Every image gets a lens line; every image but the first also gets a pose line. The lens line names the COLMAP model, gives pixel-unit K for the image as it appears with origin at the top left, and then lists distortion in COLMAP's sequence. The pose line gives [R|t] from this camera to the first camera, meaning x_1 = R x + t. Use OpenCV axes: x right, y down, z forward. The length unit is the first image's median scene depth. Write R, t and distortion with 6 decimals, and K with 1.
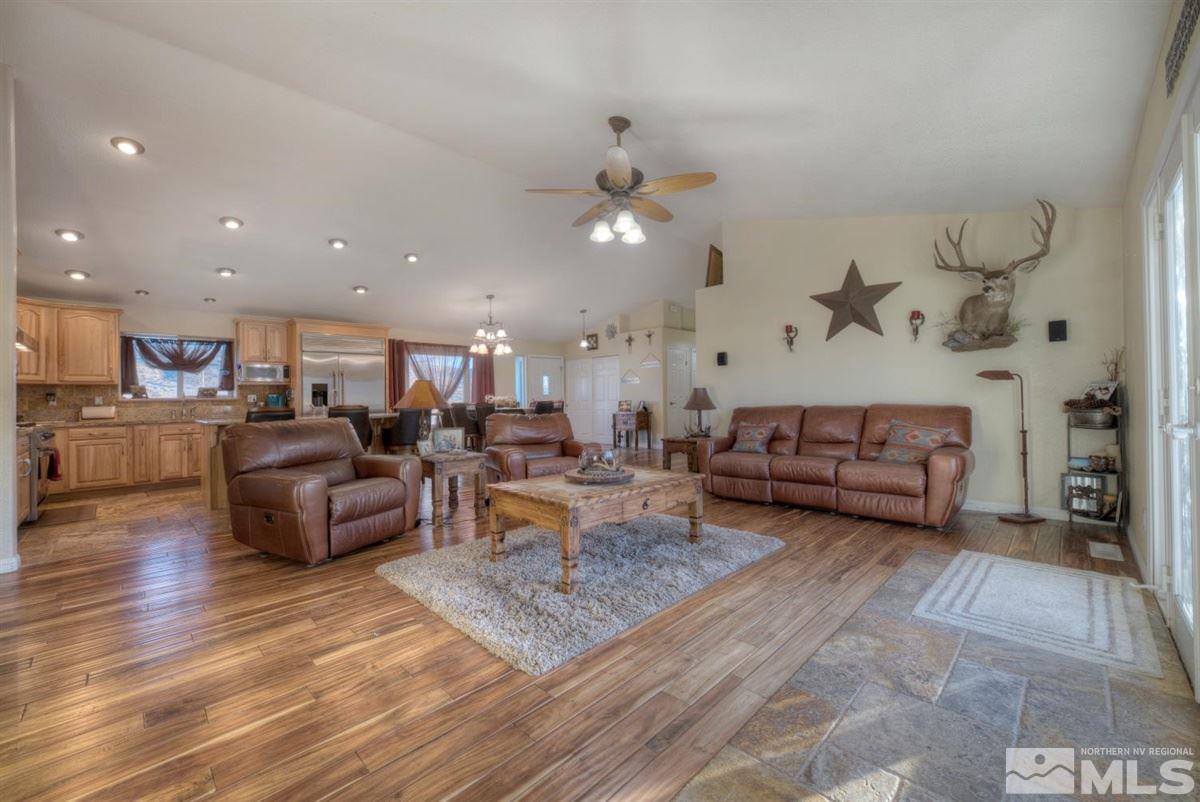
lens RADIAL K [[479.0, 0, 601.8], [0, 479.0, 388.1], [0, 0, 1]] dist [-0.001856, -0.000756]
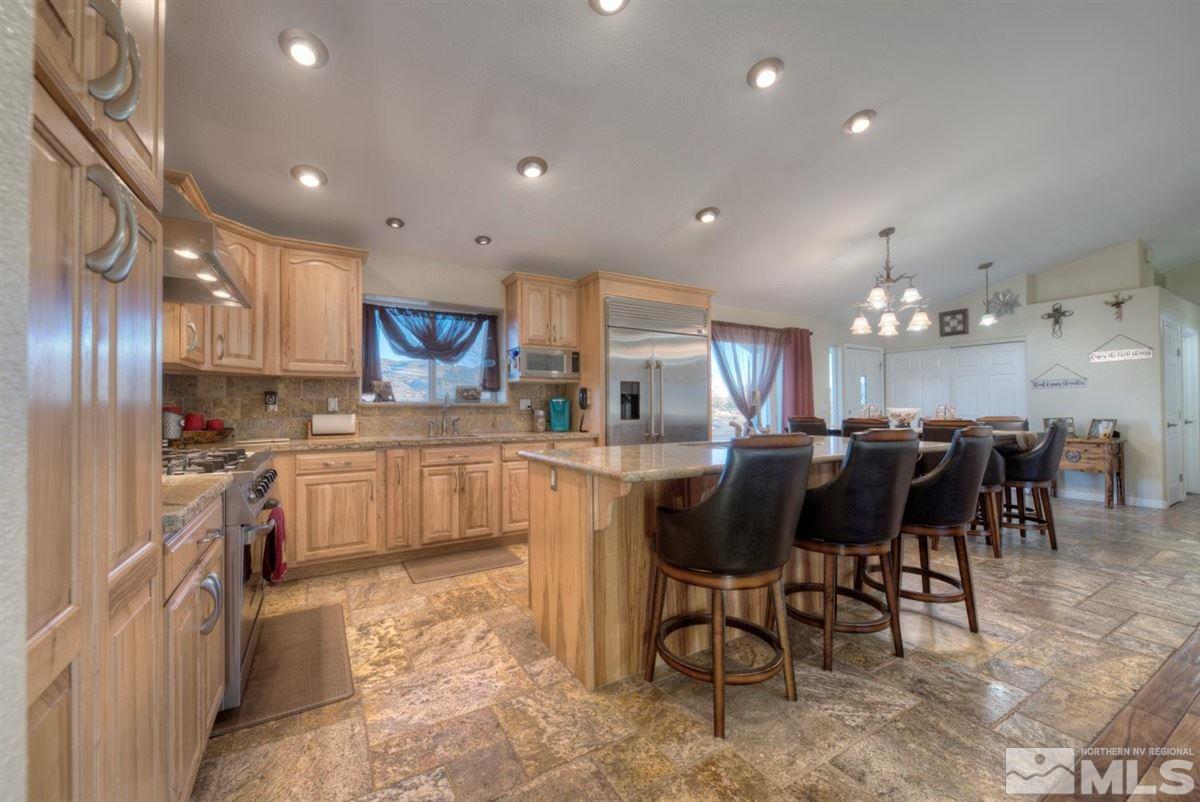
lens RADIAL K [[483.3, 0, 605.0], [0, 483.3, 402.5], [0, 0, 1]] dist [0.000841, -0.000054]
pose [[0.967650, 0.014733, -0.251866, -0.559998], [-0.011916, 0.999848, 0.012706, 0.011419], [0.252015, -0.009294, 0.967679, 0.487587]]
